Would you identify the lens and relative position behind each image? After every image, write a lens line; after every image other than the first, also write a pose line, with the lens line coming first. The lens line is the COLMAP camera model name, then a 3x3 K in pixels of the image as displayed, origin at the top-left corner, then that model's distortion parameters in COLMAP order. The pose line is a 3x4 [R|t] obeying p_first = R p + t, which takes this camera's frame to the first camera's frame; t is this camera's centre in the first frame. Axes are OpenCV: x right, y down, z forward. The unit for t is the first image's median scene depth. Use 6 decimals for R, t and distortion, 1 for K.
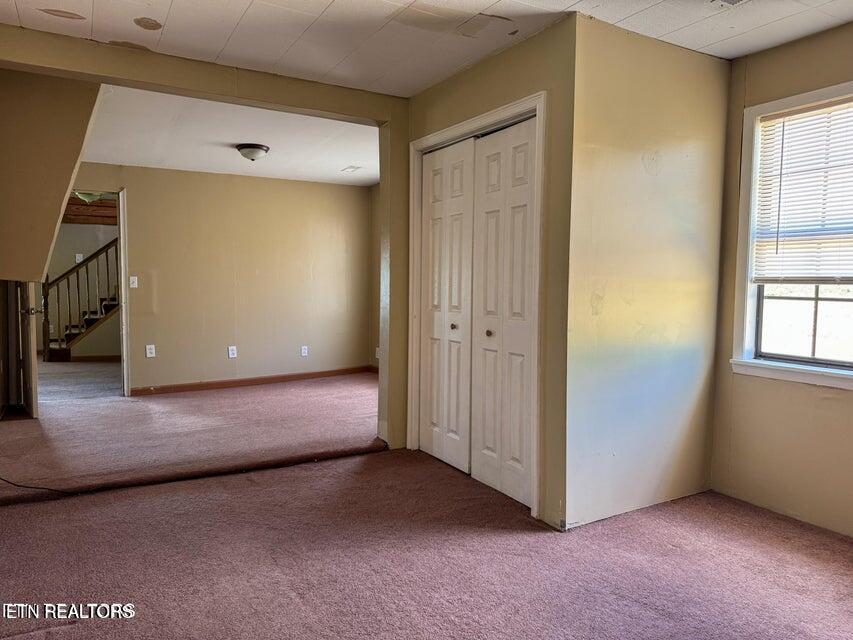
lens RADIAL K [[637.9, 0, 424.7], [0, 637.9, 330.3], [0, 0, 1]] dist [0.068915, -0.112327]
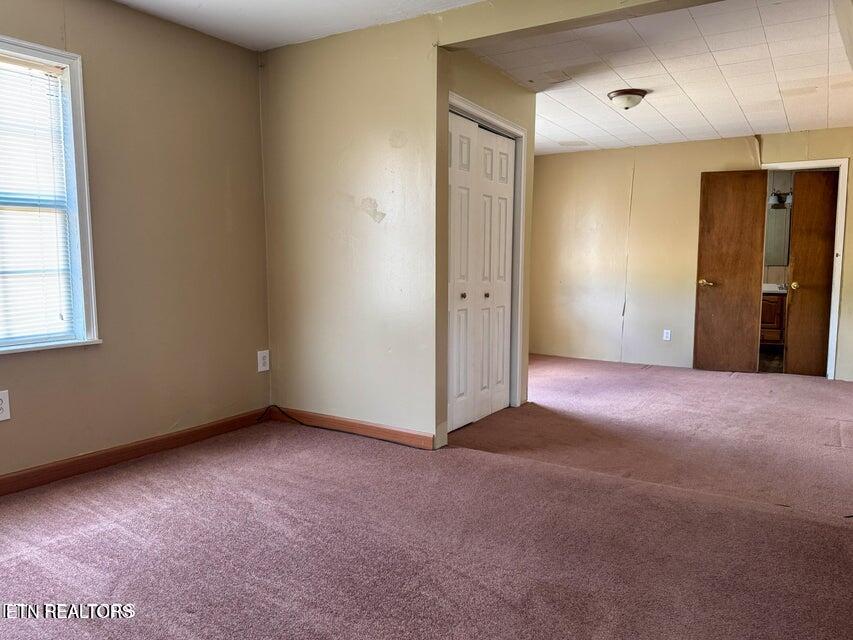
lens RADIAL K [[637.9, 0, 424.7], [0, 637.9, 330.3], [0, 0, 1]] dist [0.068915, -0.112327]
pose [[-0.491063, -0.097739, 0.865624, -0.906649], [0.059195, 0.987645, 0.145098, -0.112922], [-0.869111, 0.122493, -0.479210, 1.694112]]
